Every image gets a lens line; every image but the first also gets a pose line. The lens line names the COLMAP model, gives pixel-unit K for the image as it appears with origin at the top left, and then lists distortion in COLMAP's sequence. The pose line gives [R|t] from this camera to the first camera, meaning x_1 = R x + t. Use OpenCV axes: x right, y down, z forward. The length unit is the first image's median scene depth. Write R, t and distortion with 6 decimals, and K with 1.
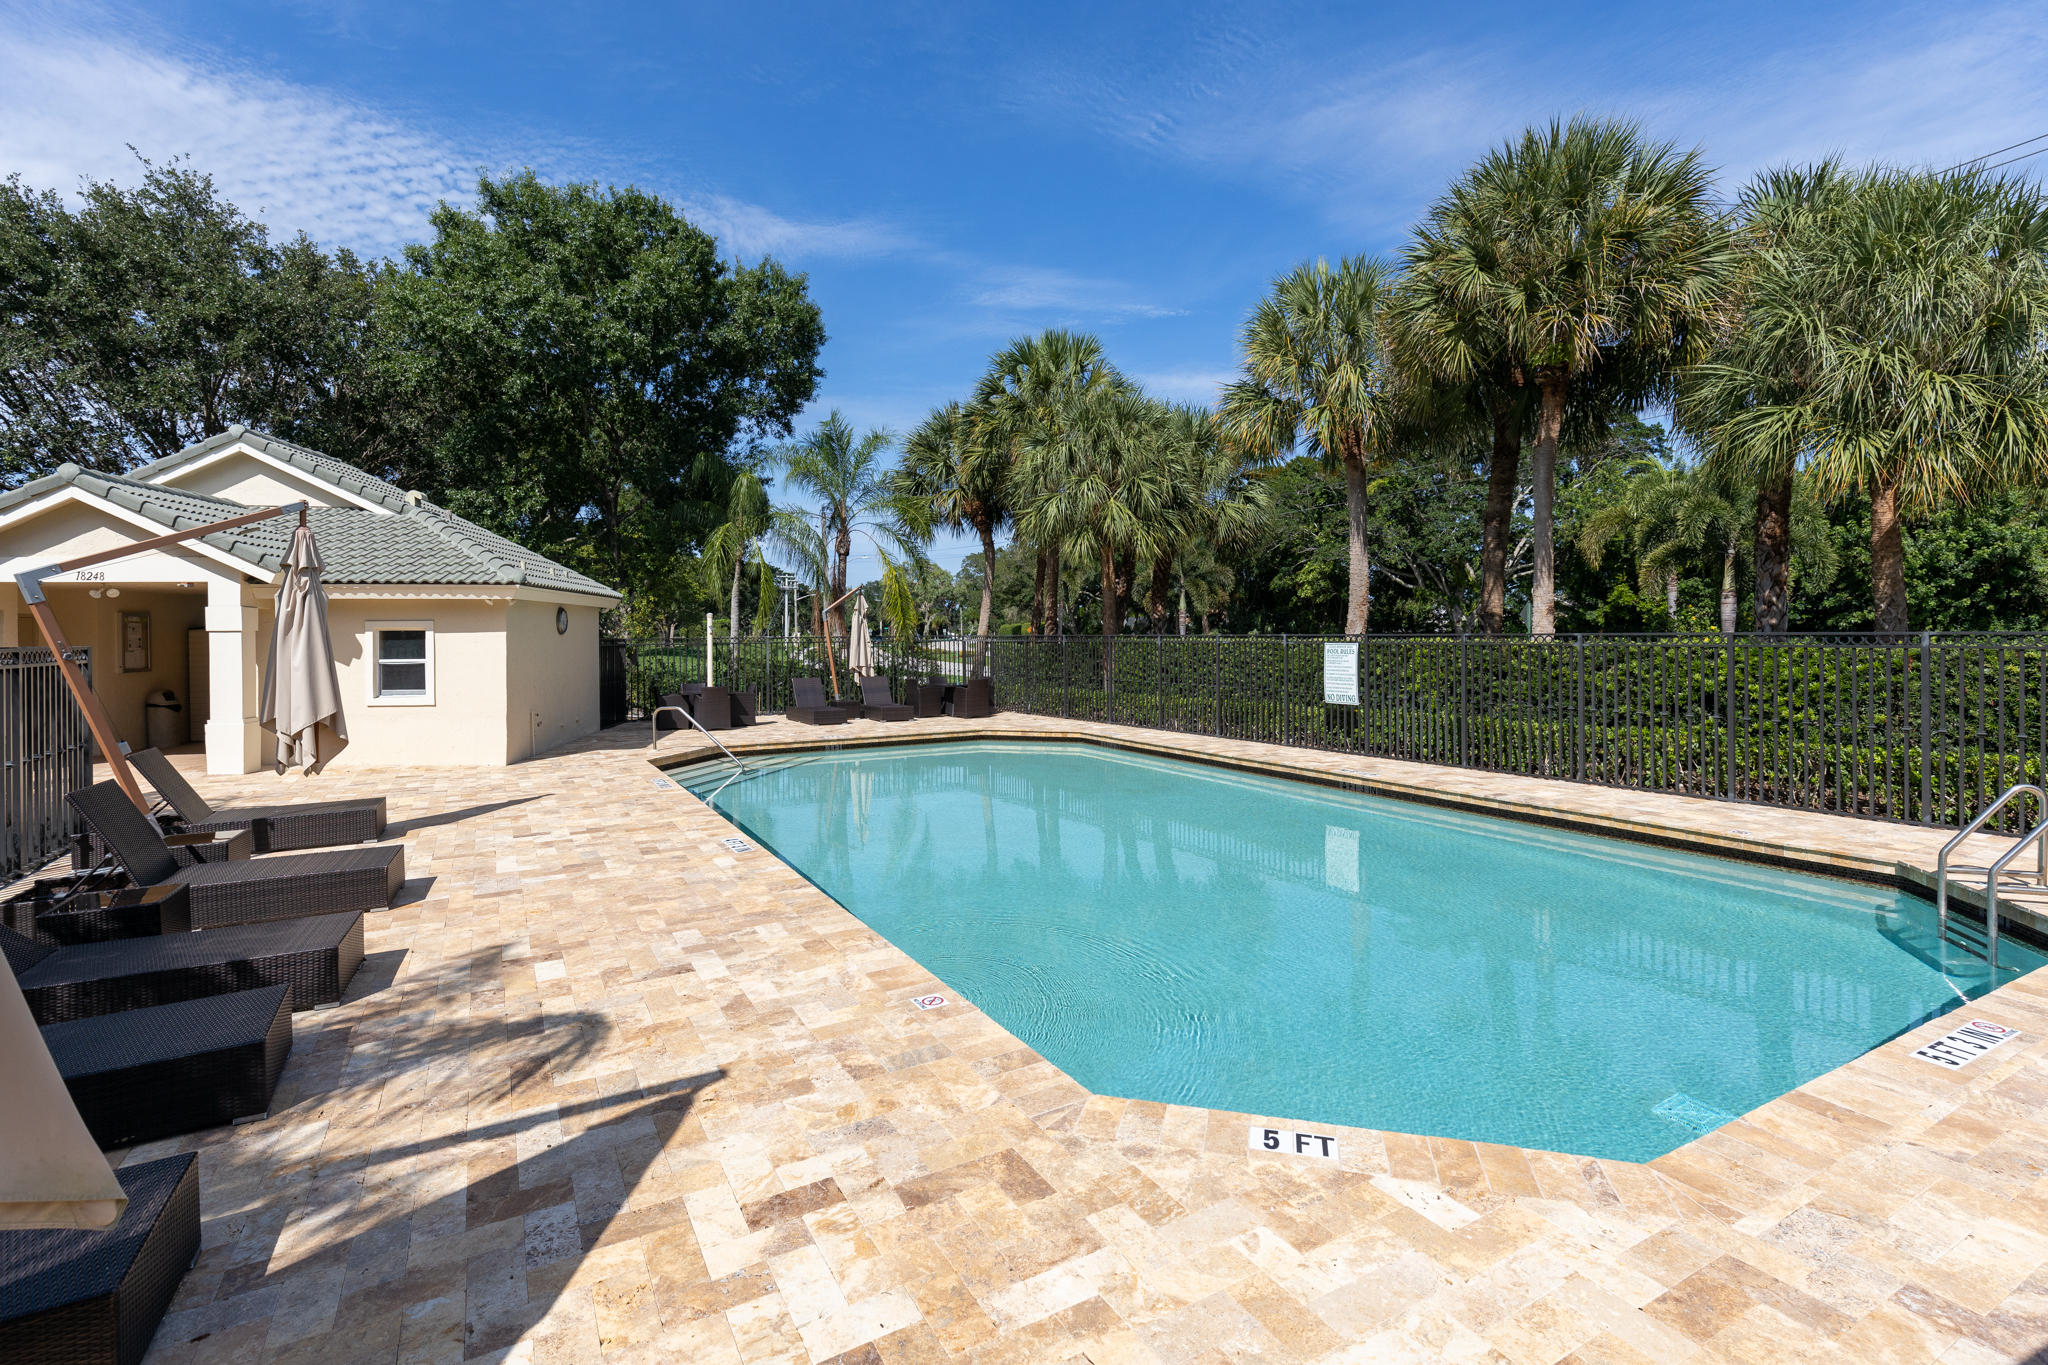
lens RADIAL K [[916.5, 0, 1024.0], [0, 916.5, 682.5], [0, 0, 1]] dist [0.002741, 0.000464]
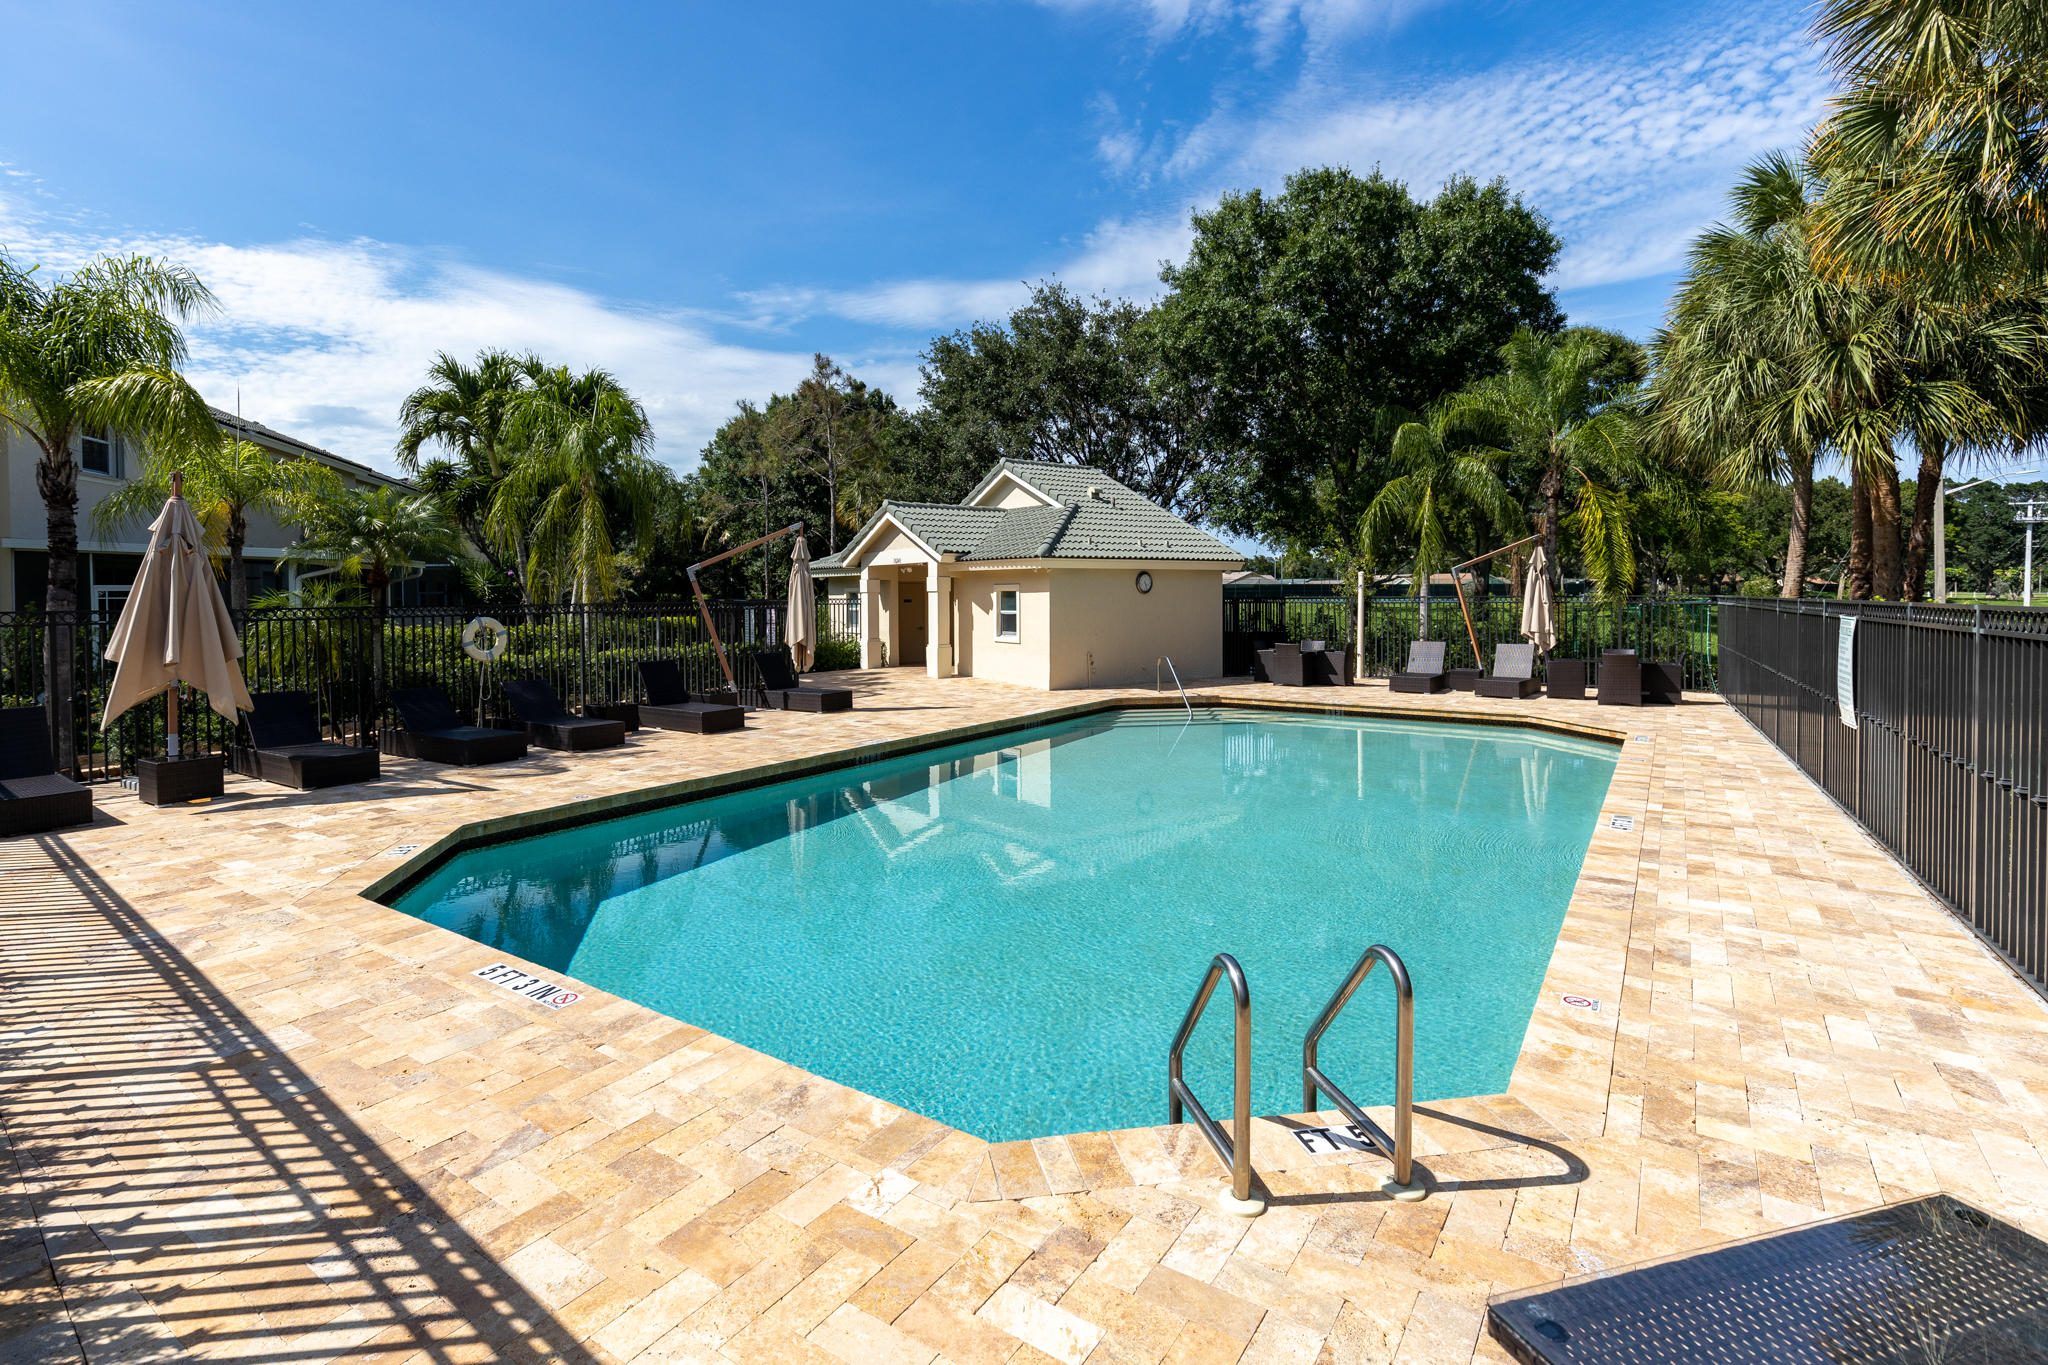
lens RADIAL K [[971.1, 0, 1024.0], [0, 971.1, 682.5], [0, 0, 1]] dist [-0.001180, 0.000144]
pose [[0.456007, 0.087175, -0.885697, 0.416148], [-0.046581, 0.996165, 0.074065, -0.015817], [0.888756, 0.007482, 0.458319, 0.182105]]
